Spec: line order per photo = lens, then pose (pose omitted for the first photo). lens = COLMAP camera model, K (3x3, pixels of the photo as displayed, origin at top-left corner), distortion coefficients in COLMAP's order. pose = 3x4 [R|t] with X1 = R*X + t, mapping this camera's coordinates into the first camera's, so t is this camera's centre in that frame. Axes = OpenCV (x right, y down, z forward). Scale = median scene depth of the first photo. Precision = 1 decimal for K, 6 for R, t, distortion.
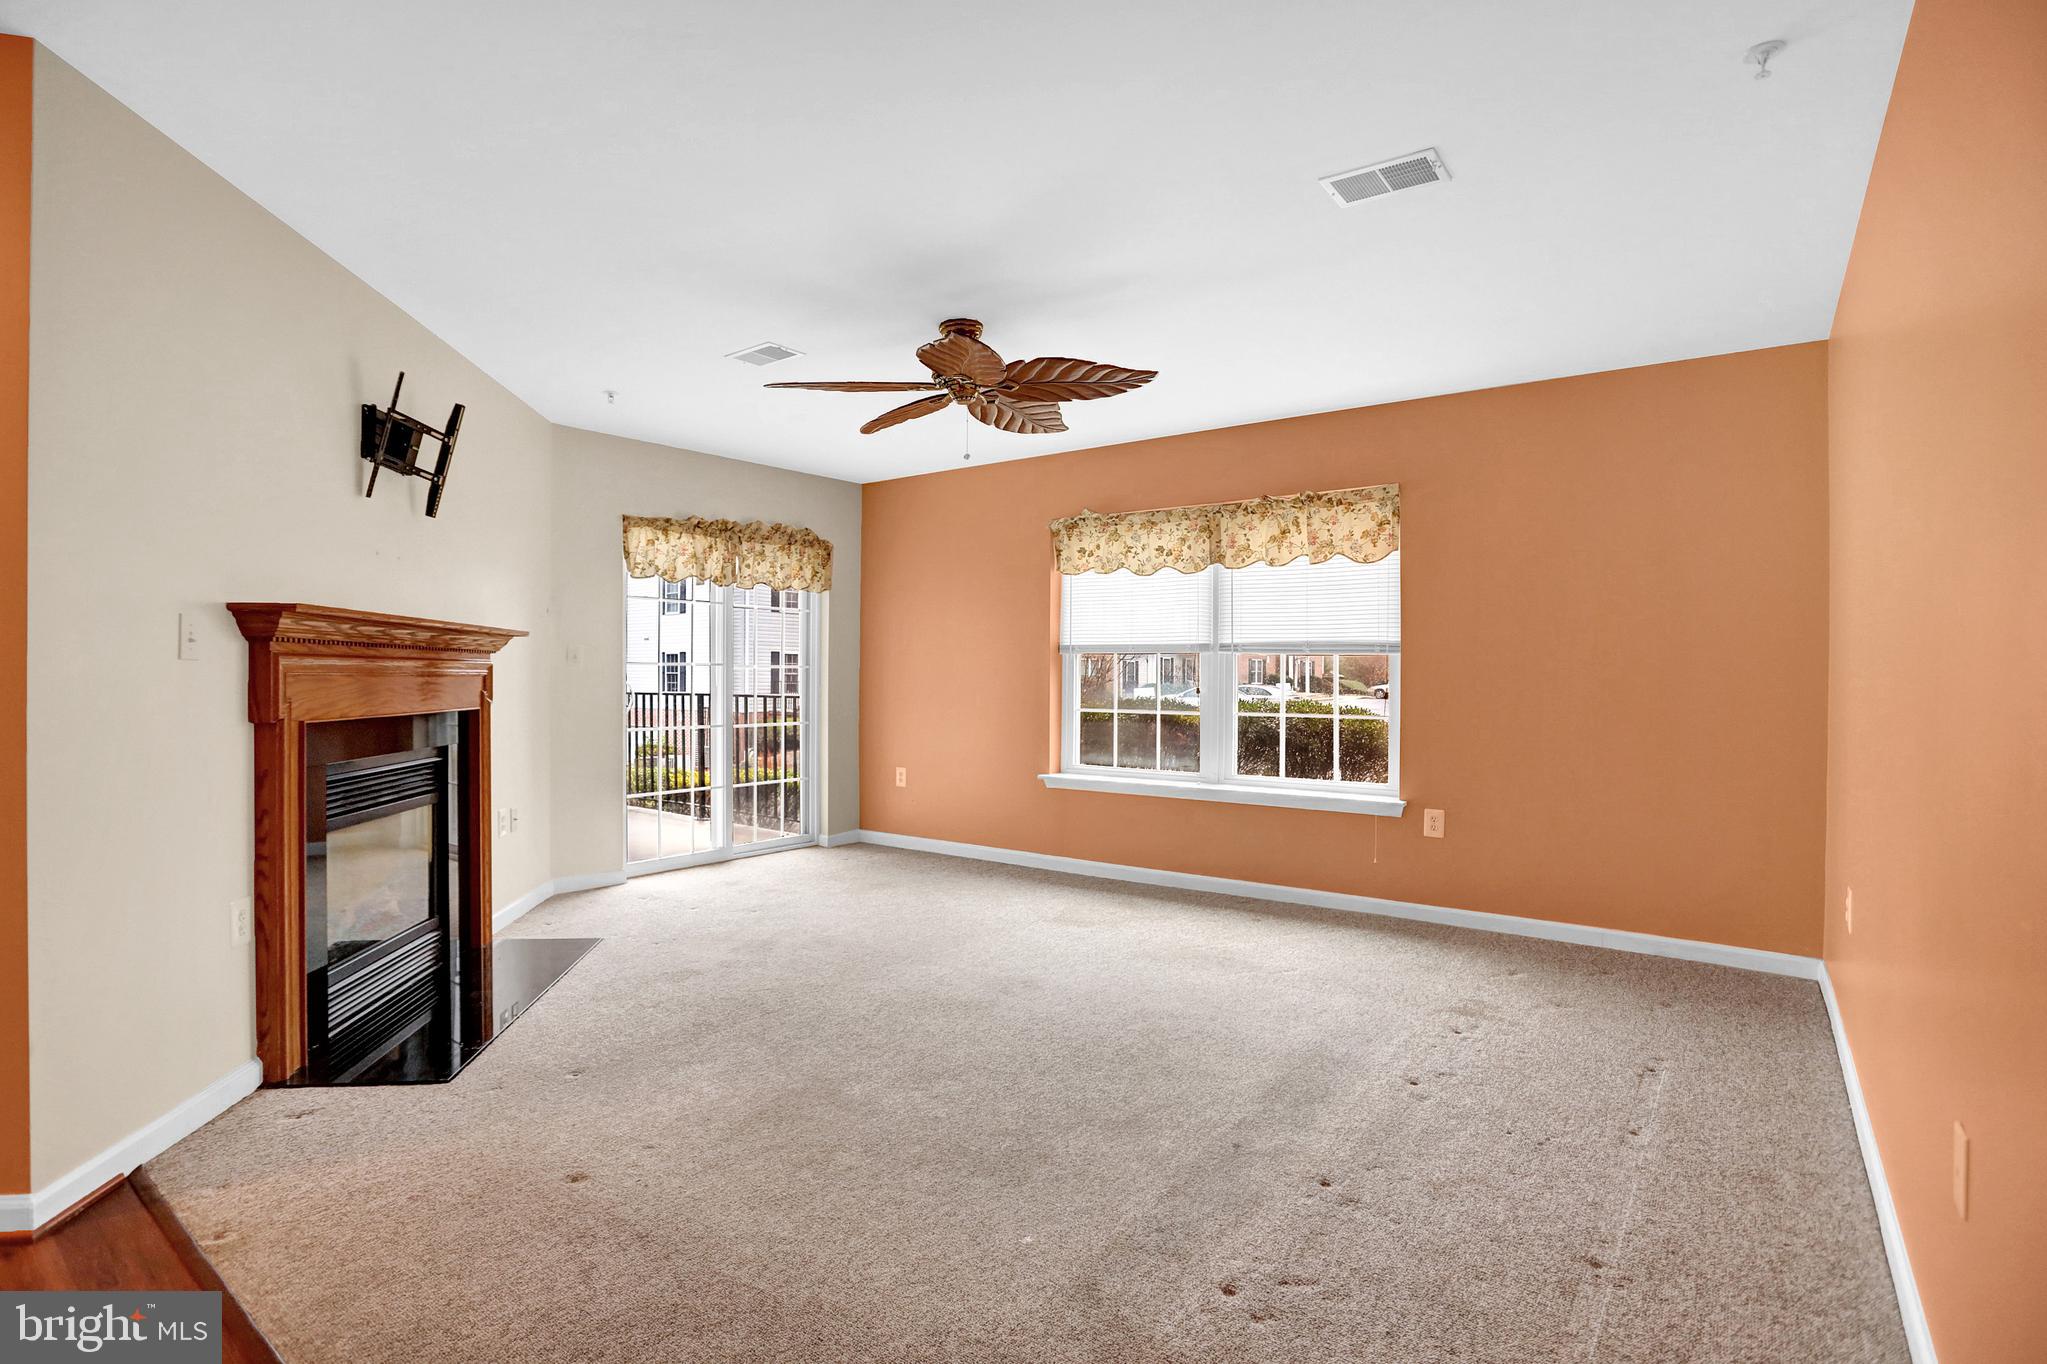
lens RADIAL K [[1003.8, 0, 1035.9], [0, 1003.8, 677.9], [0, 0, 1]] dist [-0.048679, 0.011847]
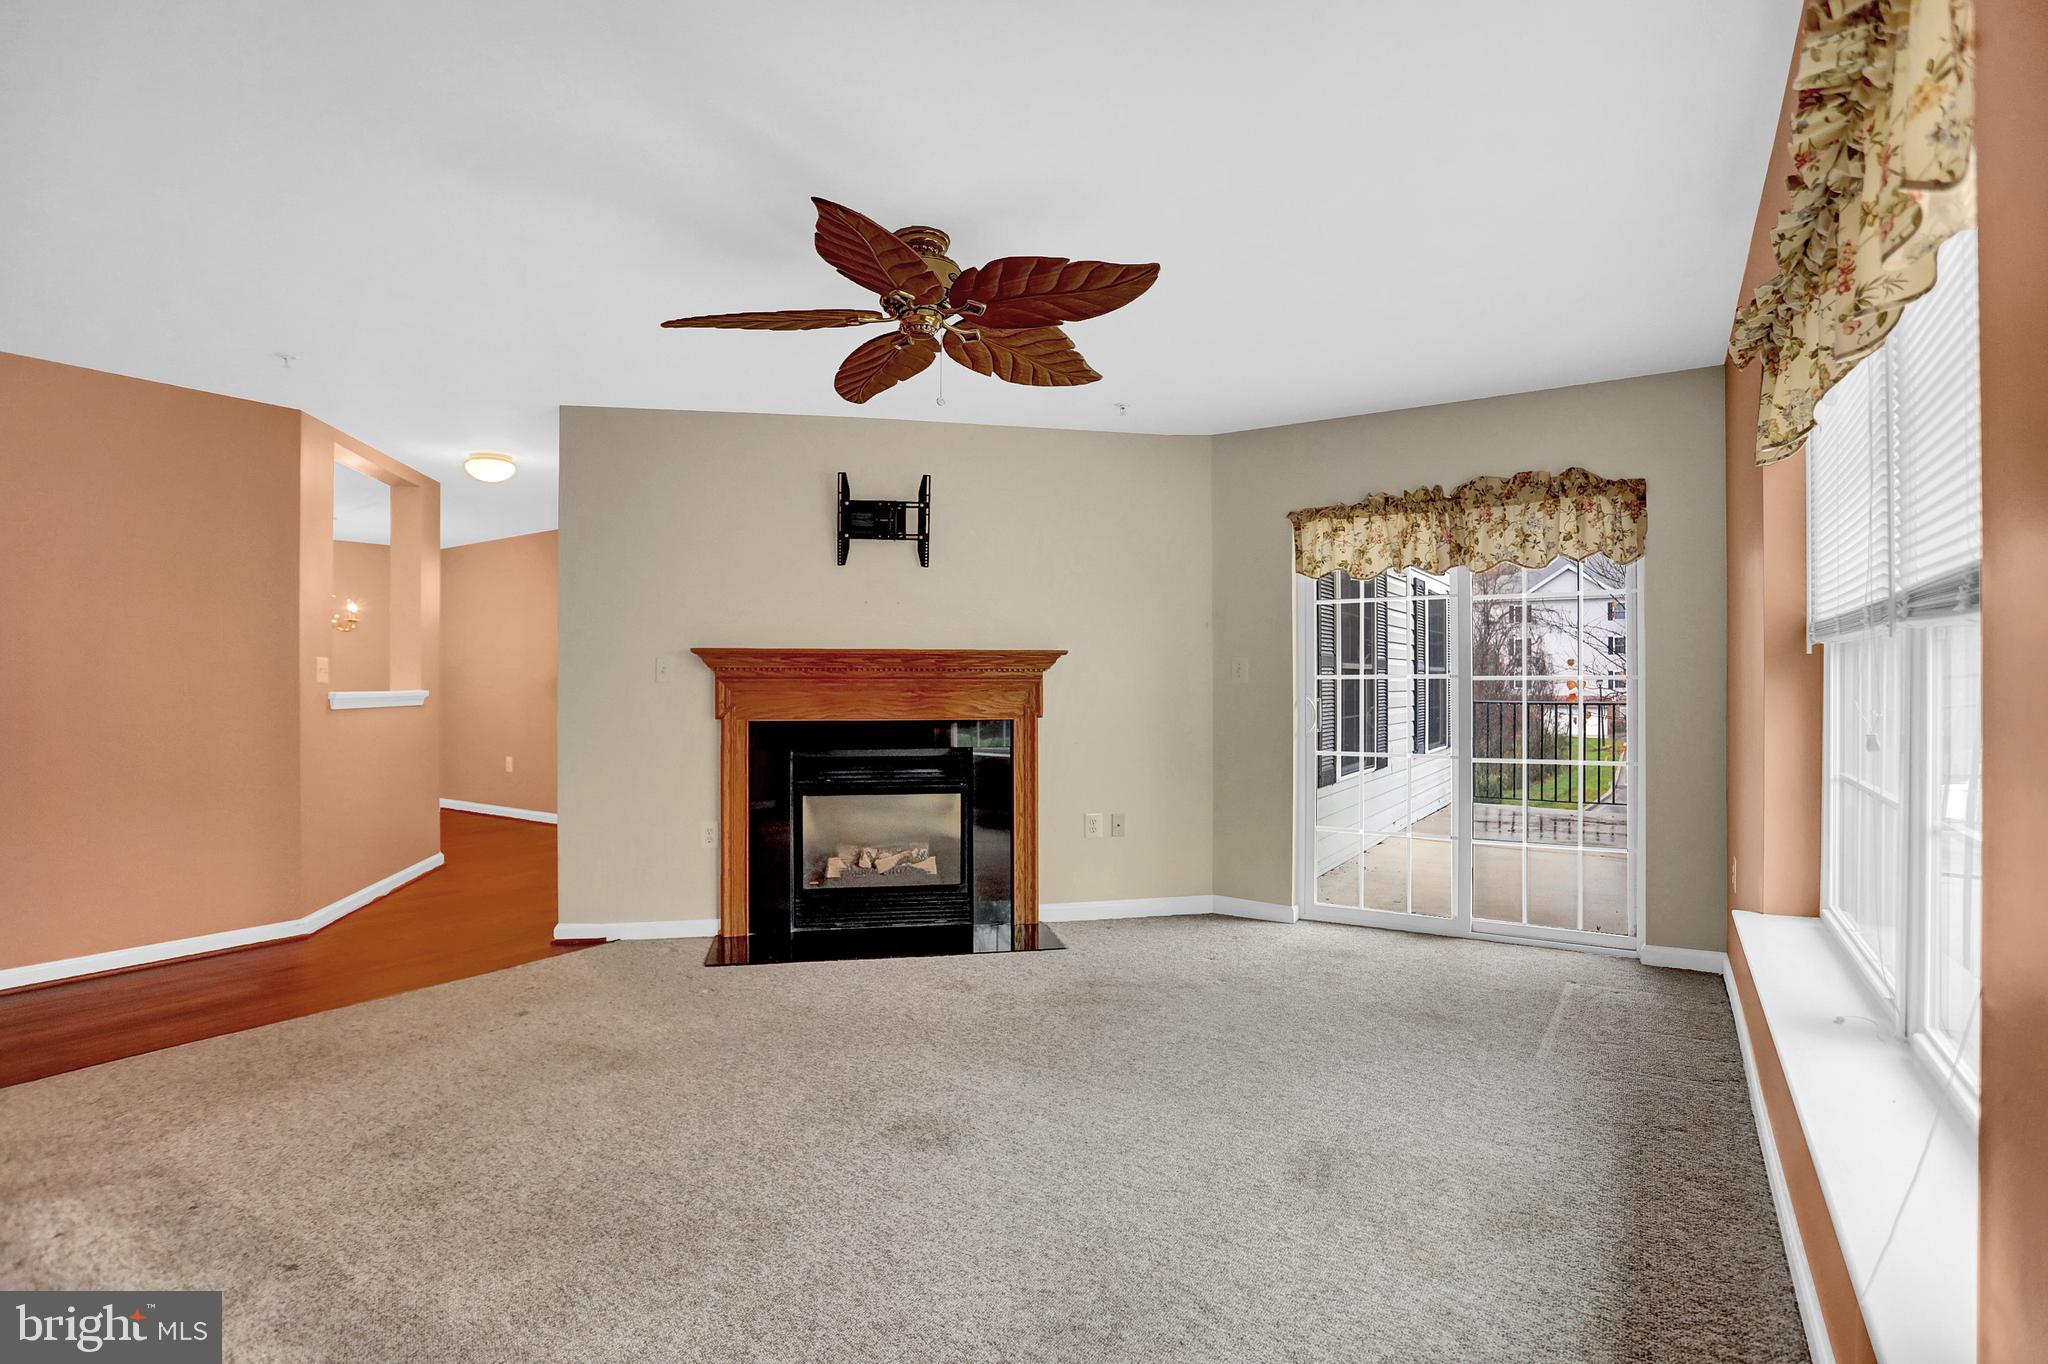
lens RADIAL K [[1004.3, 0, 1022.2], [0, 1004.3, 682.4], [0, 0, 1]] dist [-0.048679, 0.011847]
pose [[0.053108, -0.001732, -0.998587, 0.594331], [-0.002872, 0.999994, -0.001887, -0.009053], [0.998585, 0.002969, 0.053102, 0.891328]]
